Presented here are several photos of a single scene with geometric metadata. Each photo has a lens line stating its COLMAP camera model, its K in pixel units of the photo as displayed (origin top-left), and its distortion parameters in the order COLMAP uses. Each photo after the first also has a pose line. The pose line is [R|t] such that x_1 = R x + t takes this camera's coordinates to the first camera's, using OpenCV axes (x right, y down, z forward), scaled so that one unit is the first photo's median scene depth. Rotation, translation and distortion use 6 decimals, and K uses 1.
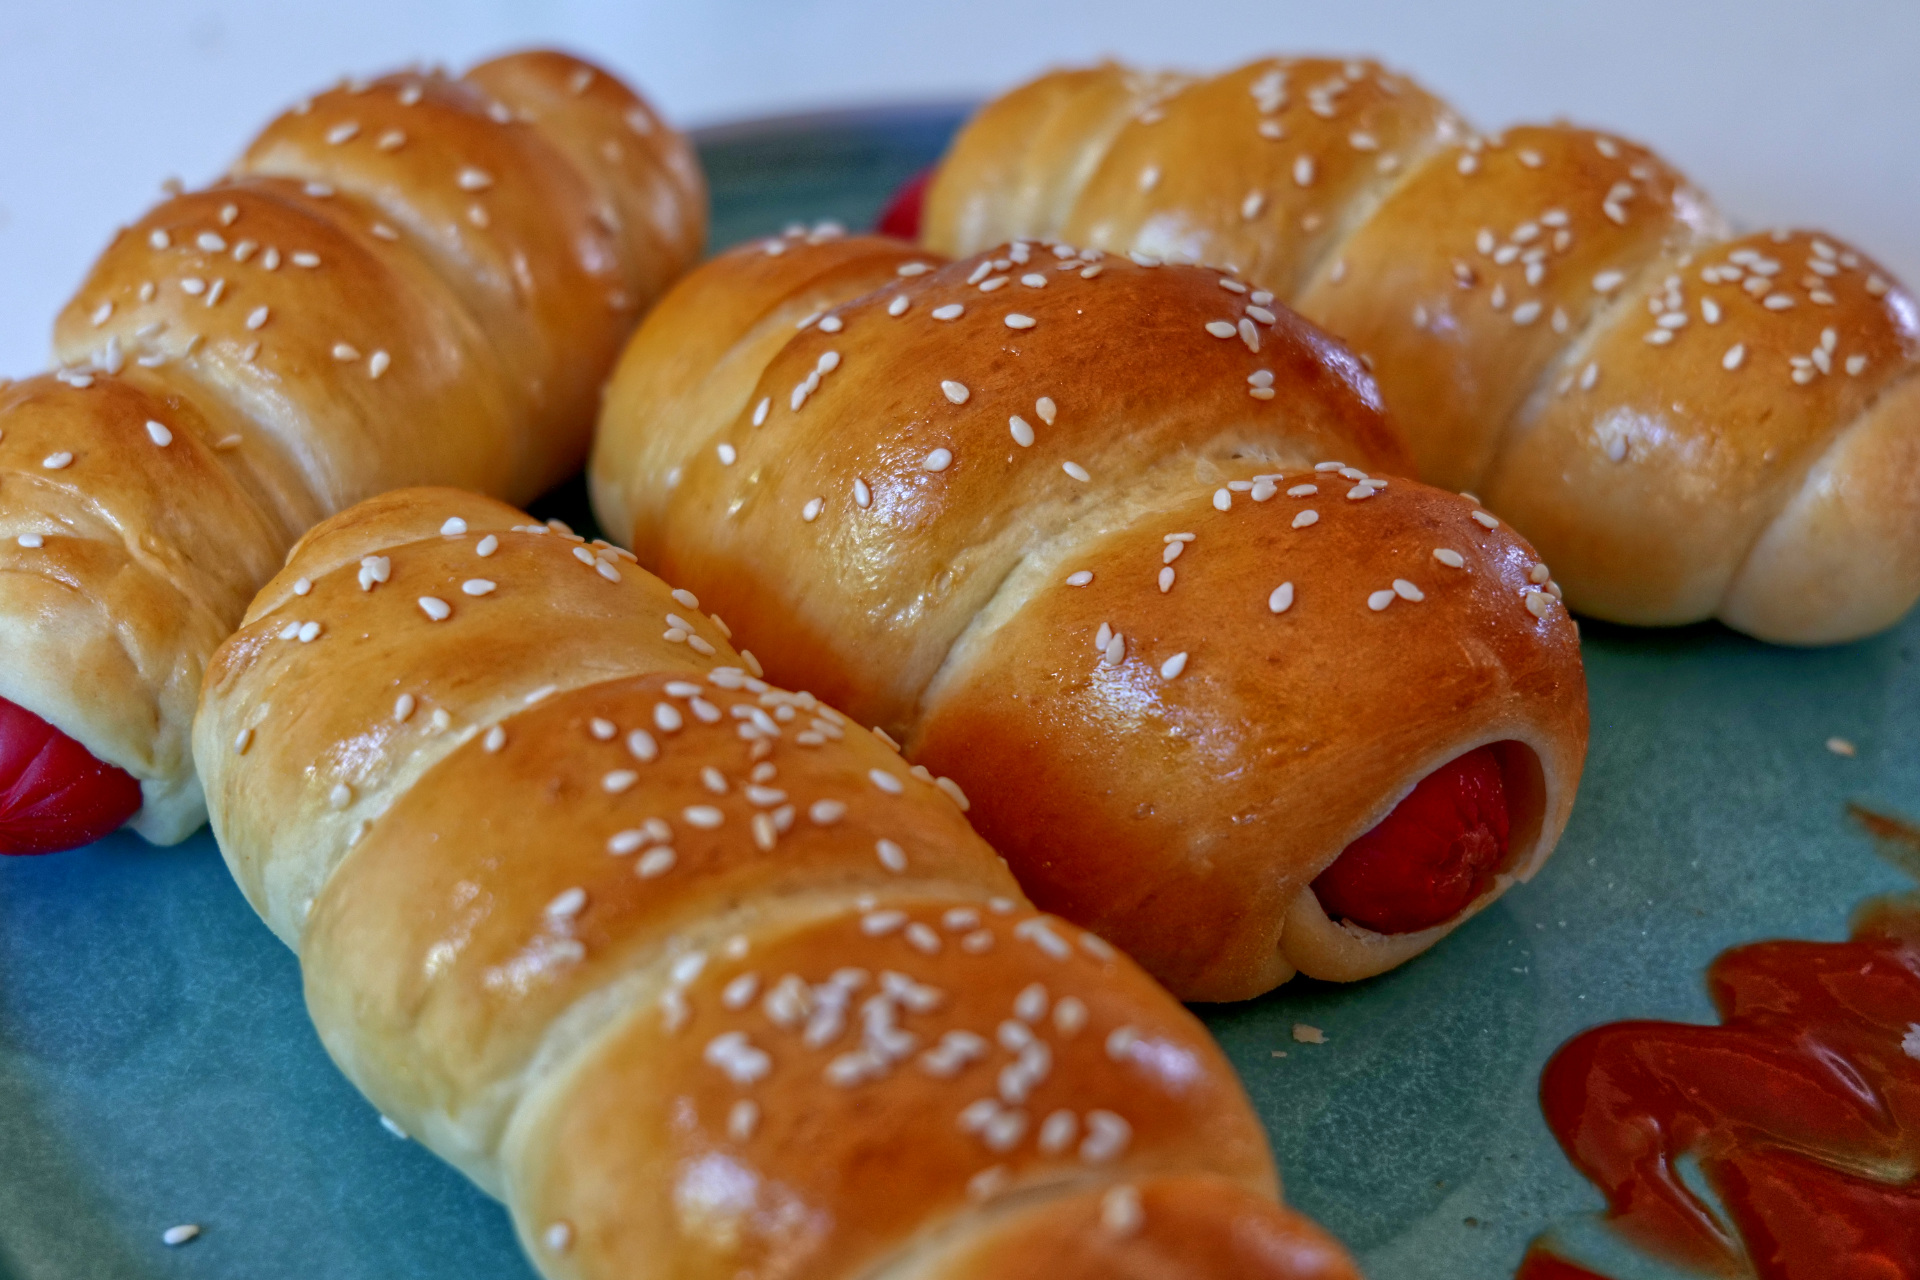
lens RADIAL K [[3248.0, 0, 940.3], [0, 3248.0, 636.1], [0, 0, 1]] dist [0.036586, 0.000000]
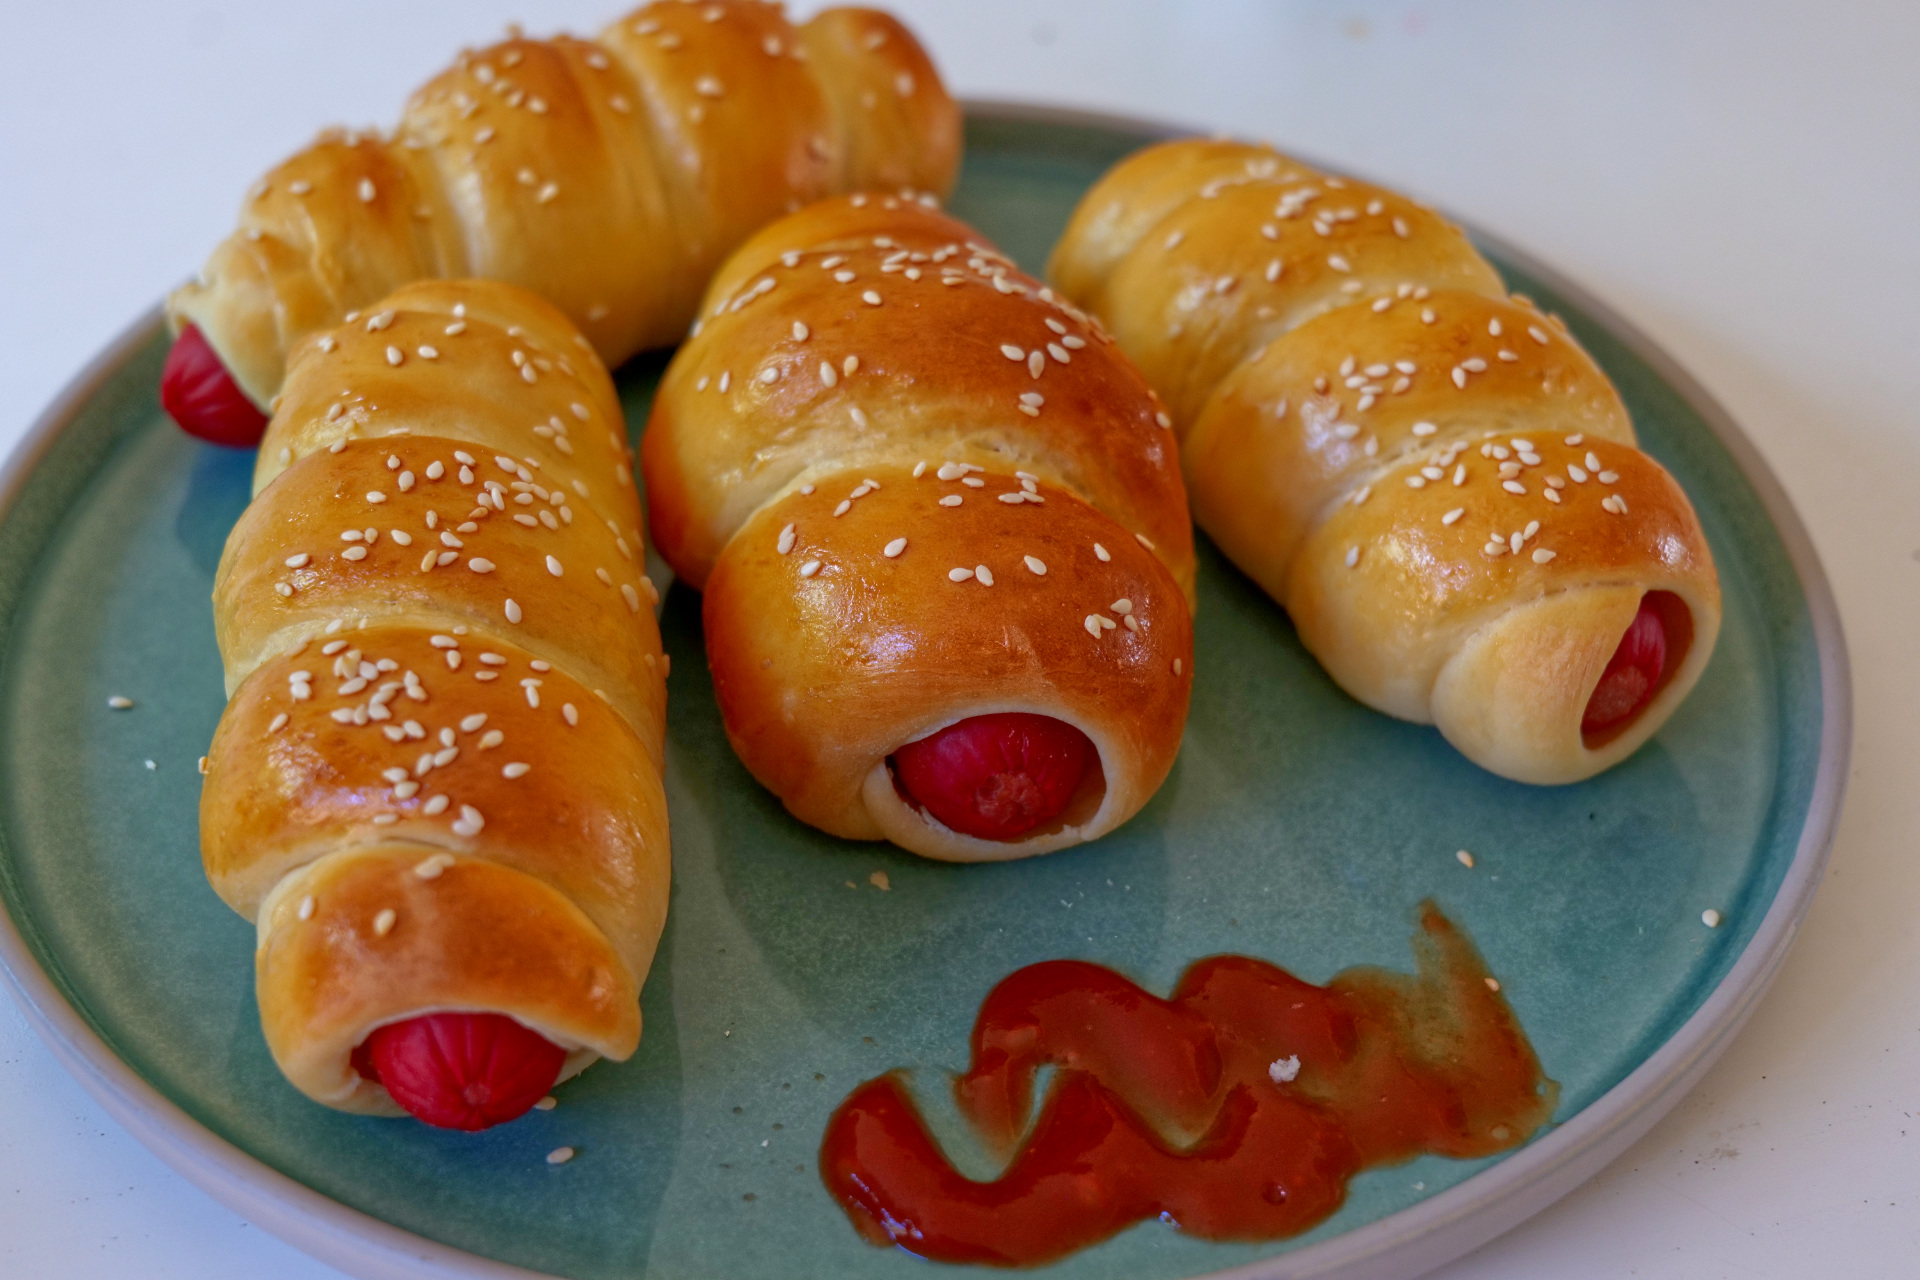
lens RADIAL K [[3248.0, 0, 956.7], [0, 3248.0, 599.6], [0, 0, 1]] dist [0.036586, 0.000000]
pose [[0.855853, 0.341980, -0.388028, 0.605749], [-0.332527, 0.938434, 0.093631, -0.116277], [0.396158, 0.048896, 0.916879, -0.192781]]
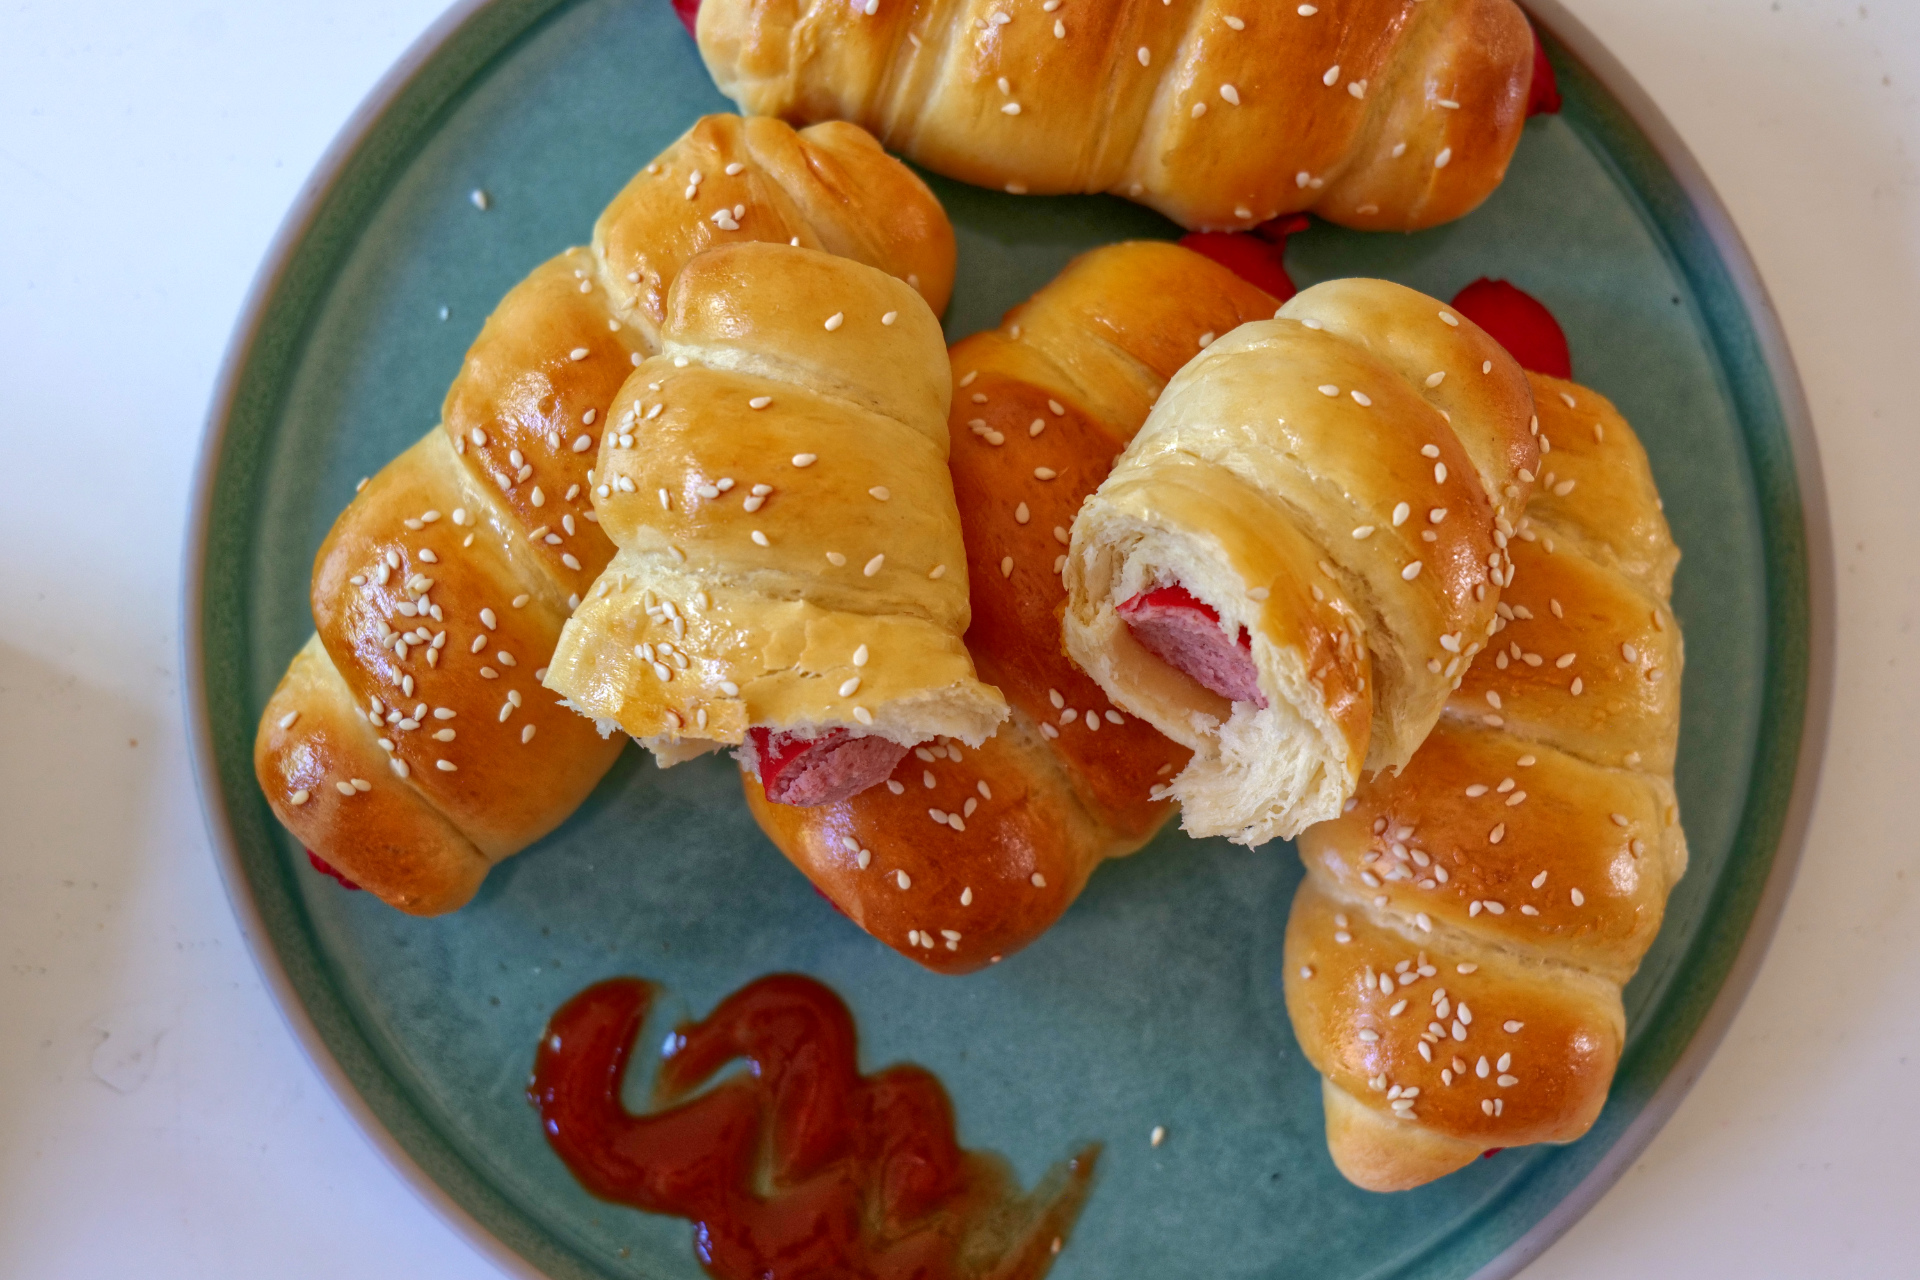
lens RADIAL K [[3248.0, 0, 957.8], [0, 3248.0, 641.9], [0, 0, 1]] dist [0.036586, 0.000000]
pose [[0.252844, 0.966292, -0.048466, 0.121795], [-0.597425, 0.195335, 0.777771, -1.203949], [0.761021, -0.167700, 0.626676, 0.062685]]
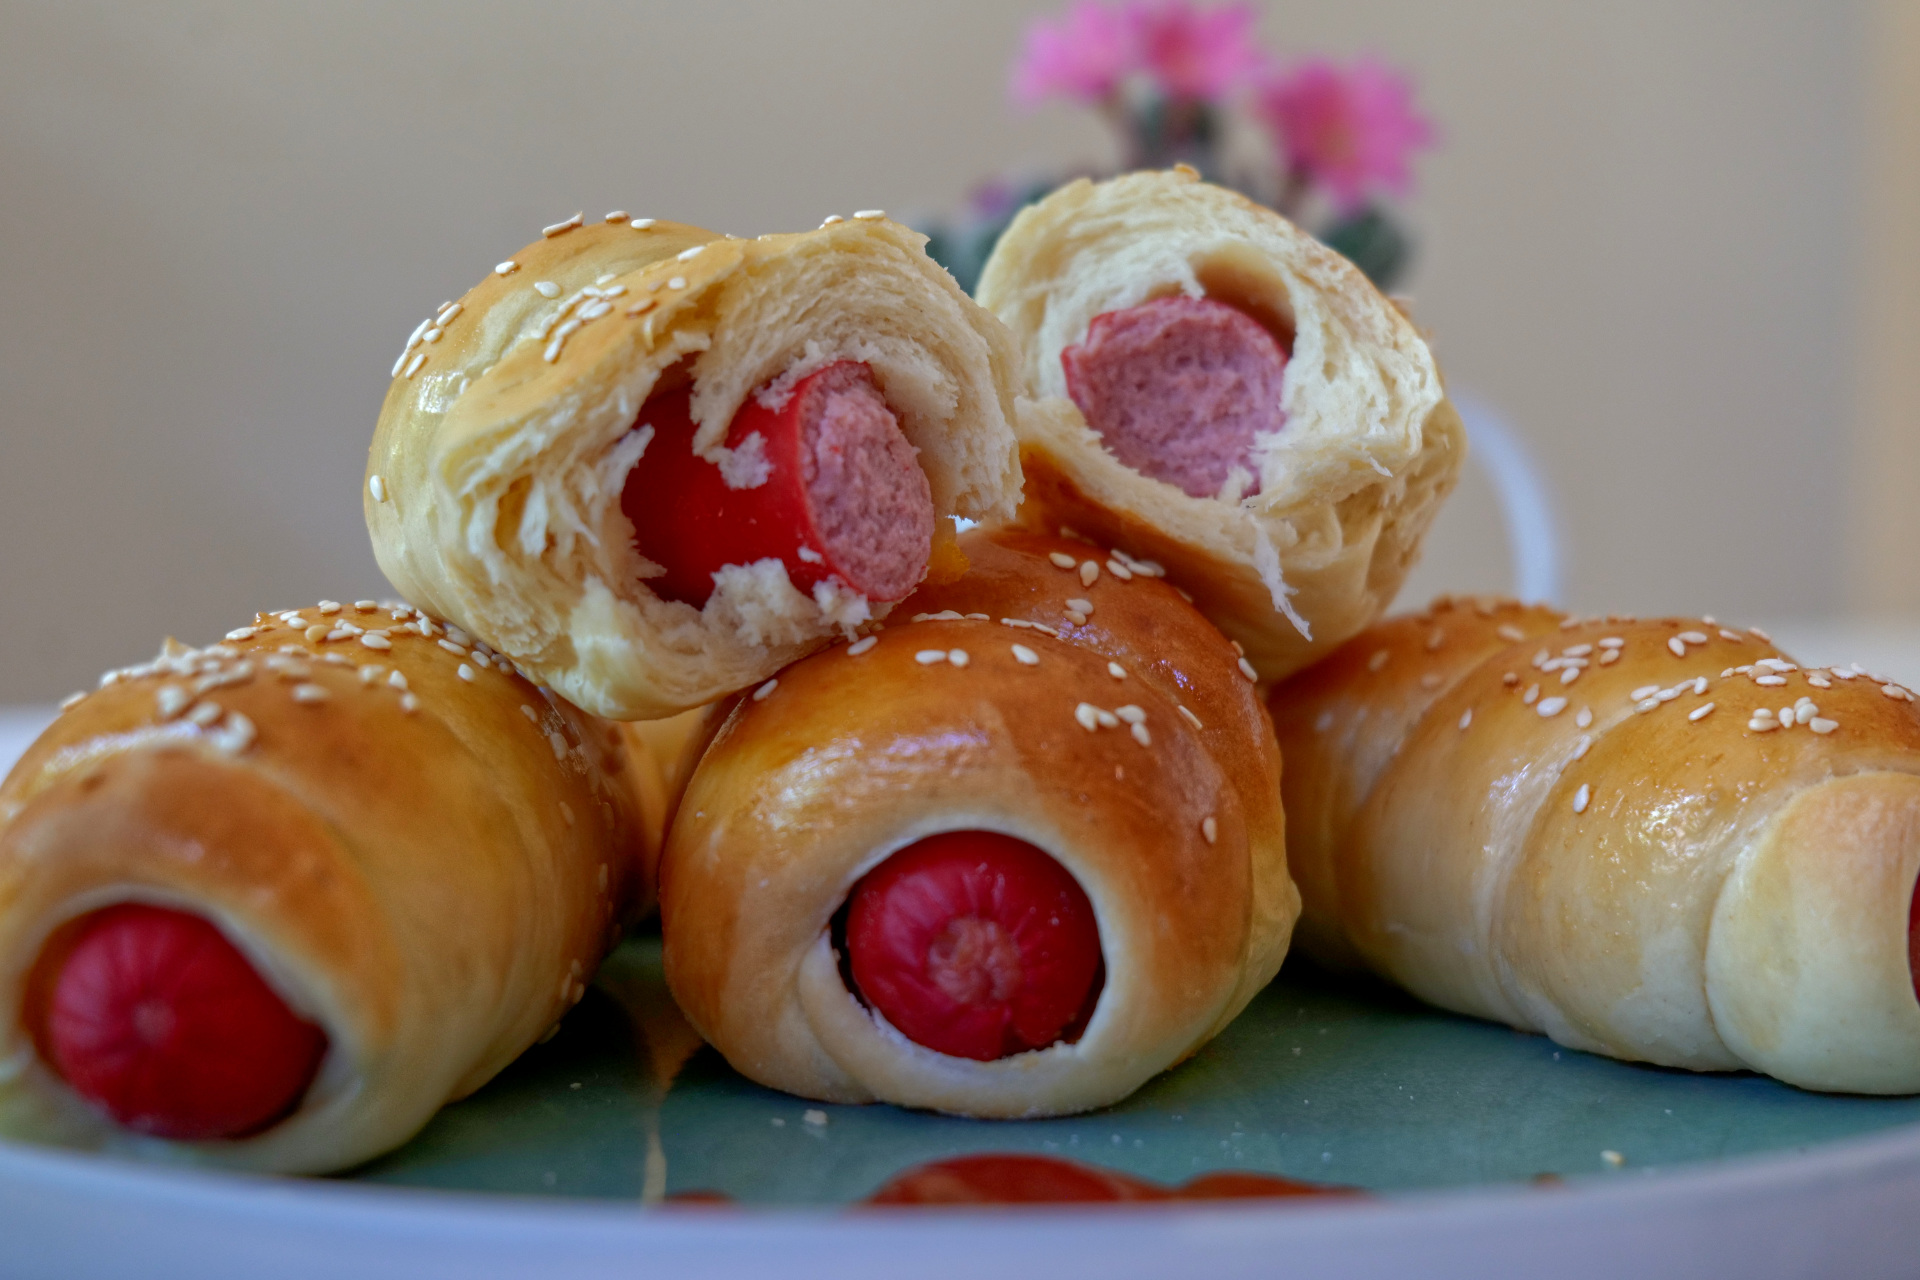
lens RADIAL K [[3248.0, 0, 951.0], [0, 3248.0, 635.0], [0, 0, 1]] dist [0.036586, 0.000000]
pose [[0.726849, 0.060368, -0.684139, 0.810391], [-0.430161, 0.816557, -0.384963, 0.363725], [0.535399, 0.574100, 0.619481, 0.318371]]
